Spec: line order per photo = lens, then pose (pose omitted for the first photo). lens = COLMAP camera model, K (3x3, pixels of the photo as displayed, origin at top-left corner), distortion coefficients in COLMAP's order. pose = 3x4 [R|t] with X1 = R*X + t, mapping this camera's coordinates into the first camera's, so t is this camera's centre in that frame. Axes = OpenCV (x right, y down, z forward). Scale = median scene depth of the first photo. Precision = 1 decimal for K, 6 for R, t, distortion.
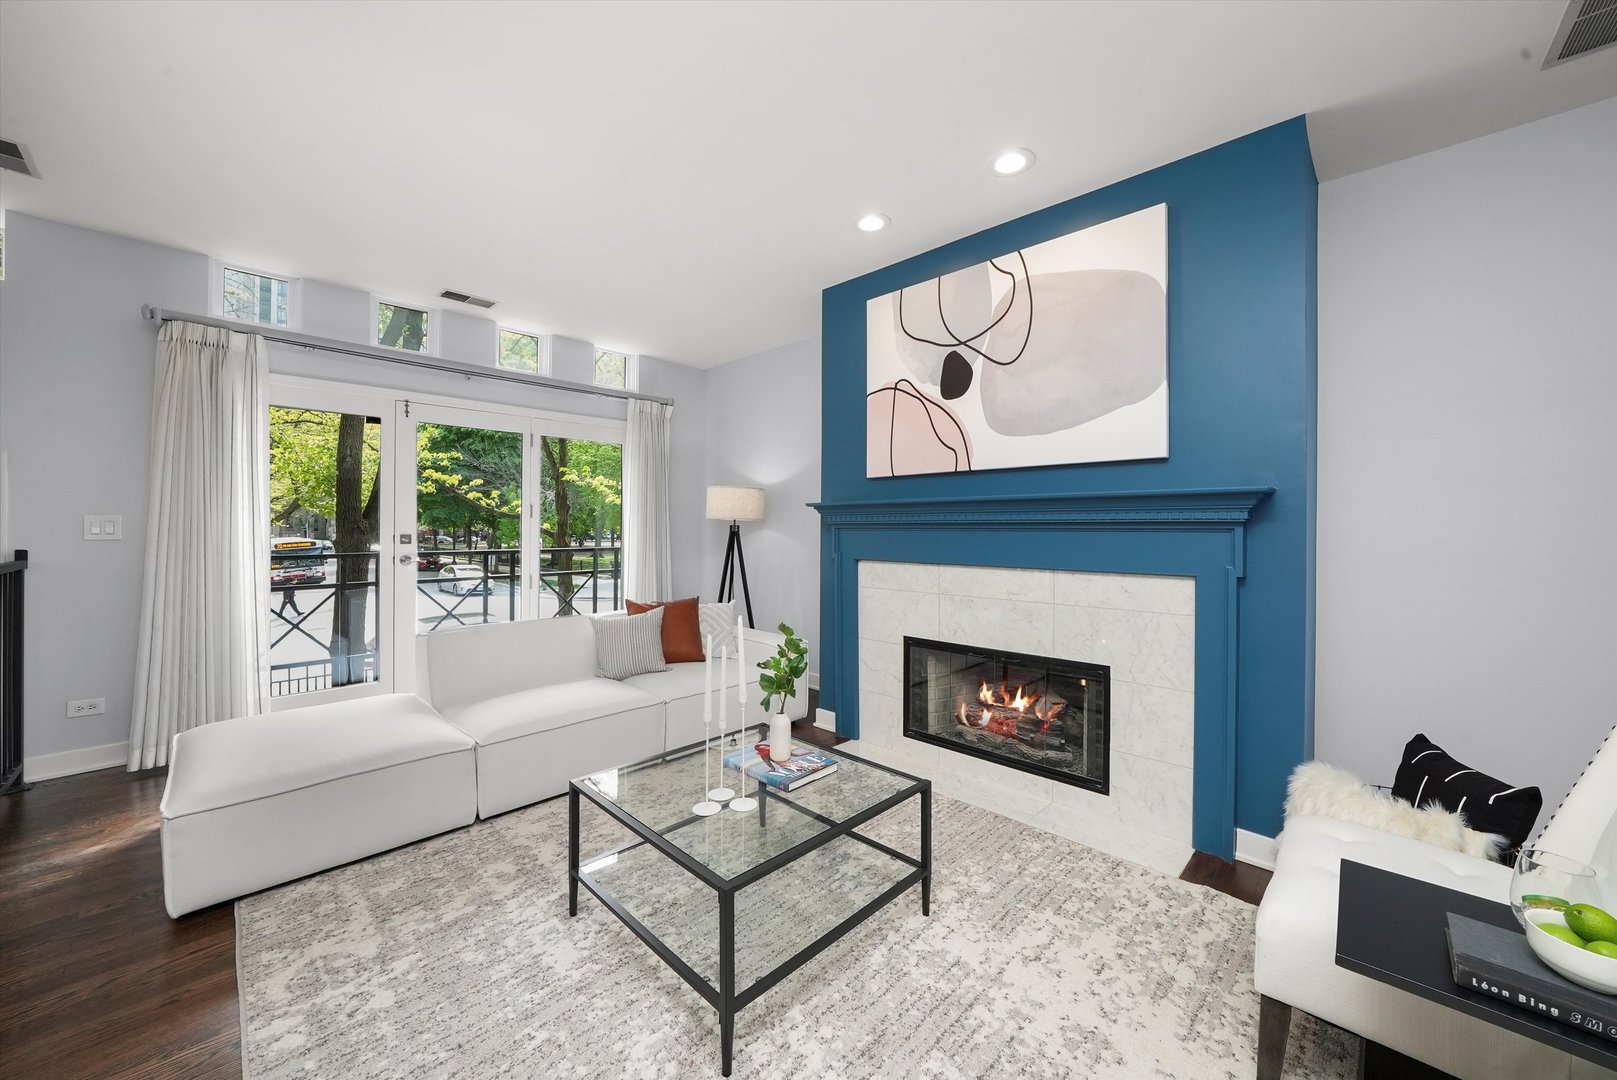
lens RADIAL K [[584.1, 0, 809.5], [0, 584.1, 528.3], [0, 0, 1]] dist [-0.024016, 0.002868]
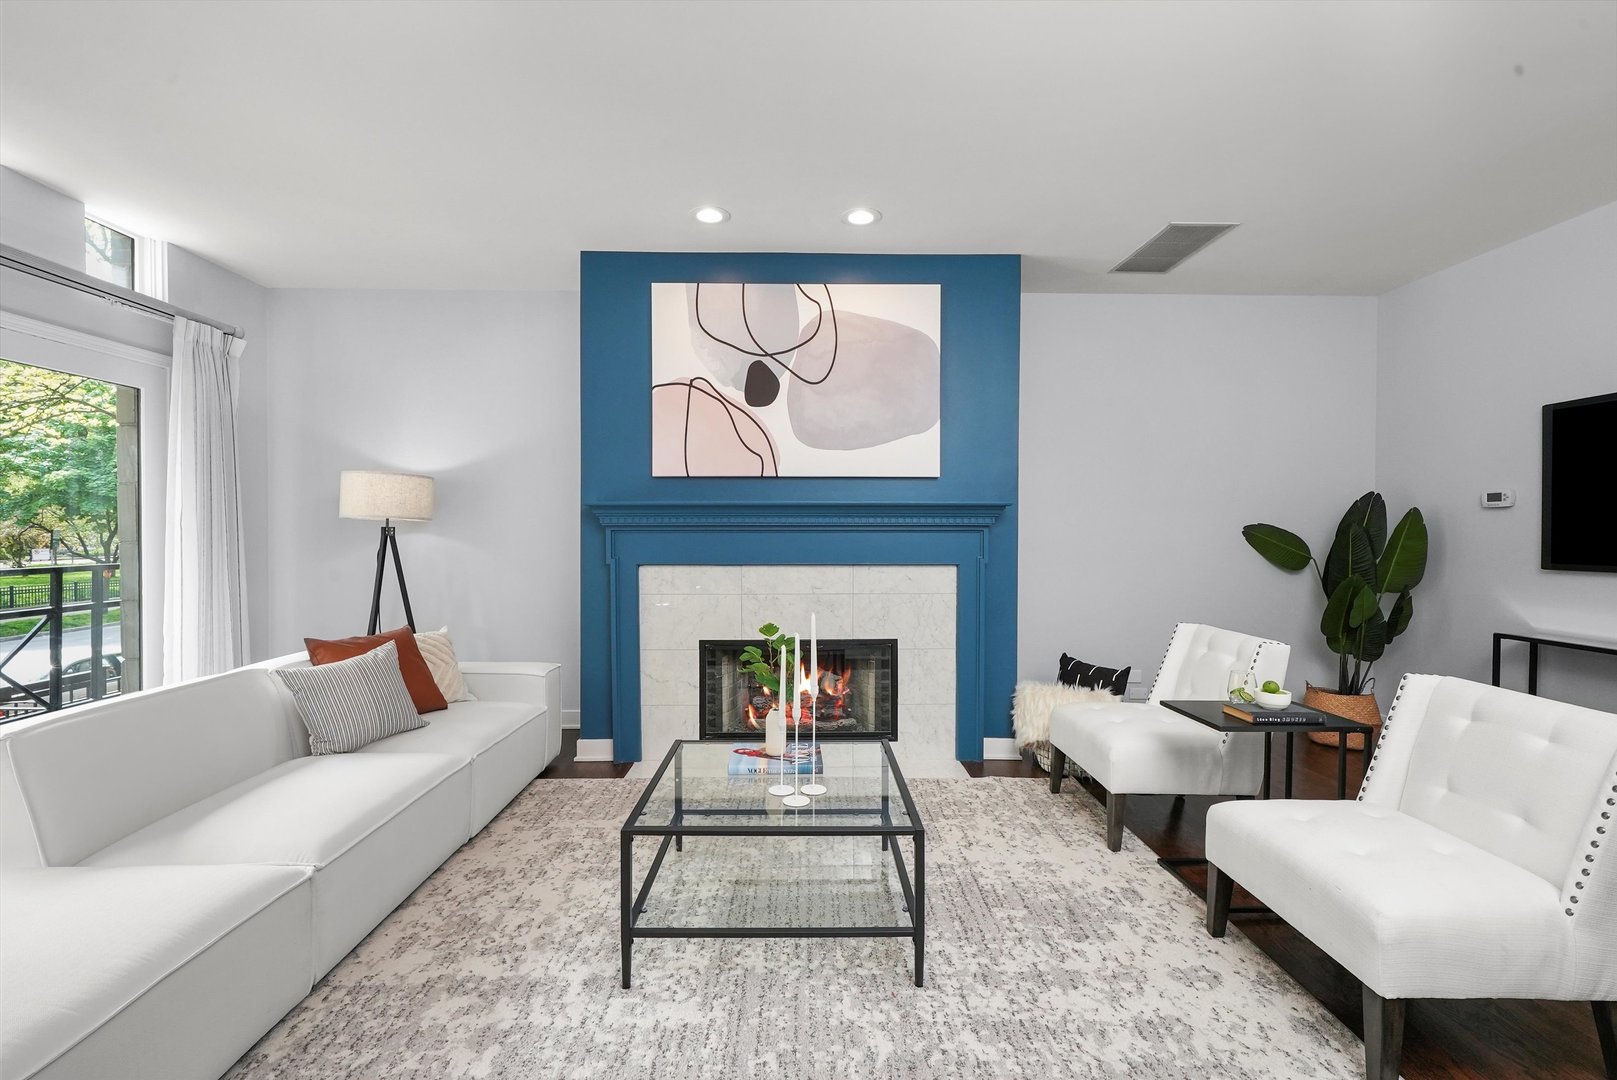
lens RADIAL K [[674.3, 0, 805.6], [0, 674.3, 544.6], [0, 0, 1]] dist [-0.001012, -0.000230]
pose [[0.721535, -0.018103, 0.692141, -0.545383], [0.002079, 0.999710, 0.023981, -0.003508], [-0.692375, -0.015864, 0.721364, 0.067037]]
